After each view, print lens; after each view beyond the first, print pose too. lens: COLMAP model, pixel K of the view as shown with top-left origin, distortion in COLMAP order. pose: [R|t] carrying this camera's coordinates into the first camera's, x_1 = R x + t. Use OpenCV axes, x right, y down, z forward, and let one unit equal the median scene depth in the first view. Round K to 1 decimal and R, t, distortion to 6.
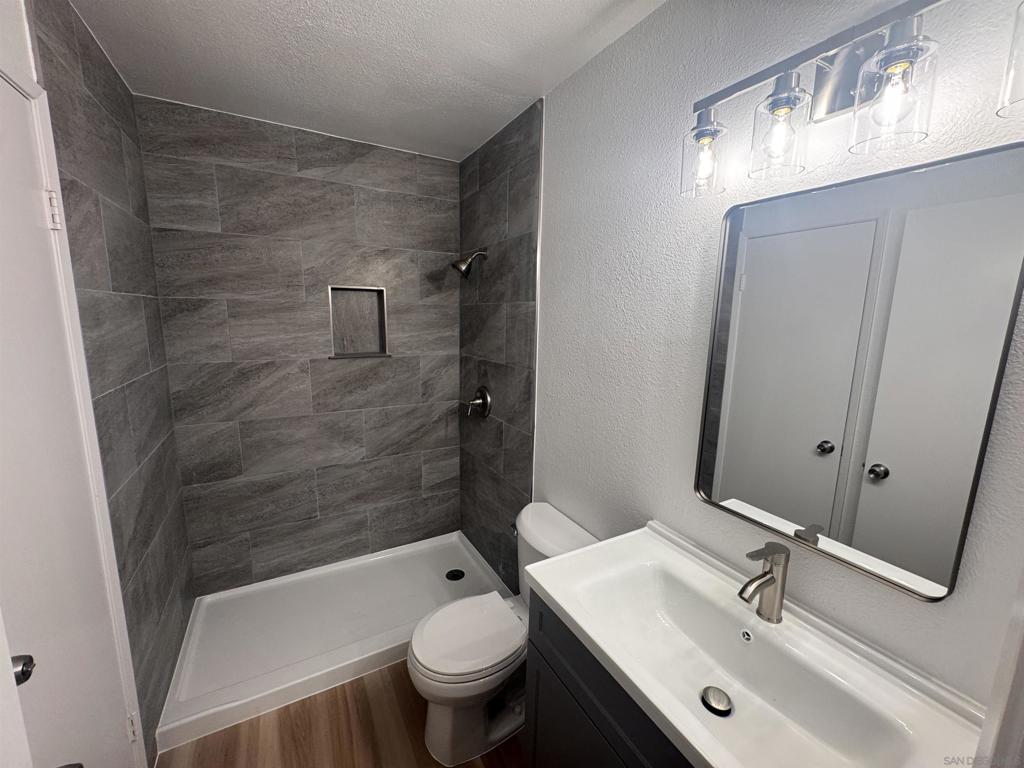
lens RADIAL K [[408.9, 0, 510.0], [0, 408.9, 383.8], [0, 0, 1]] dist [-0.000401, -0.000693]
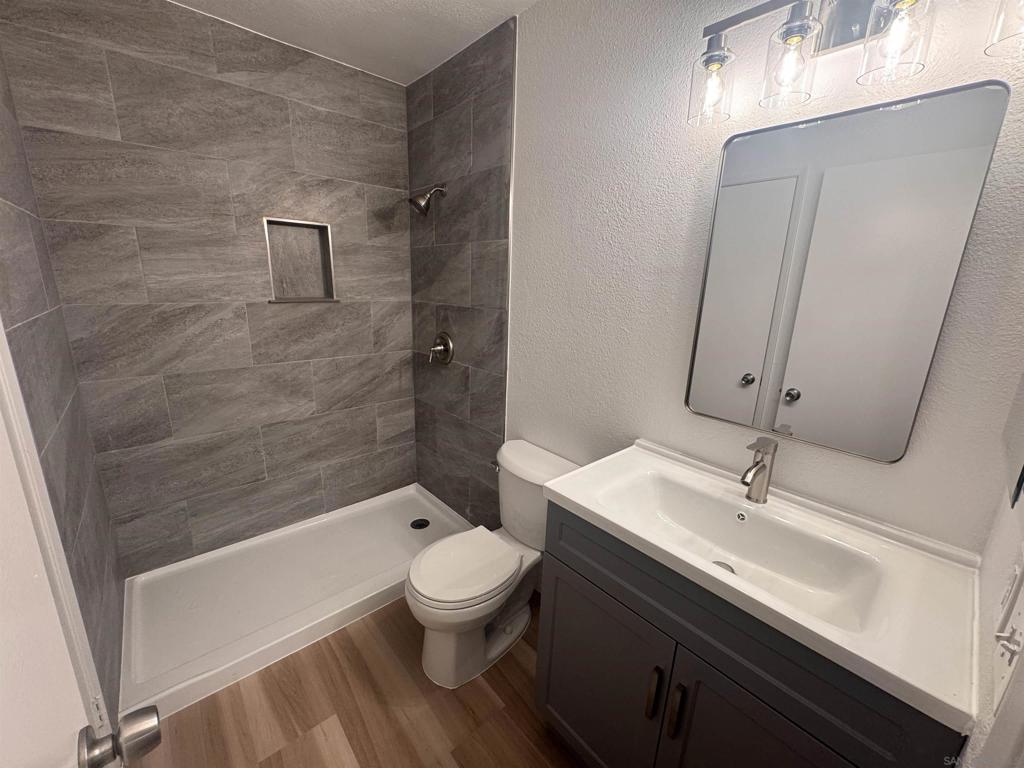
lens RADIAL K [[408.9, 0, 507.0], [0, 408.9, 384.8], [0, 0, 1]] dist [-0.000401, -0.000693]
pose [[0.977272, -0.040486, 0.208086, -0.148263], [0.022664, 0.995922, 0.087330, 0.057737], [-0.210773, -0.080629, 0.974204, 0.012257]]
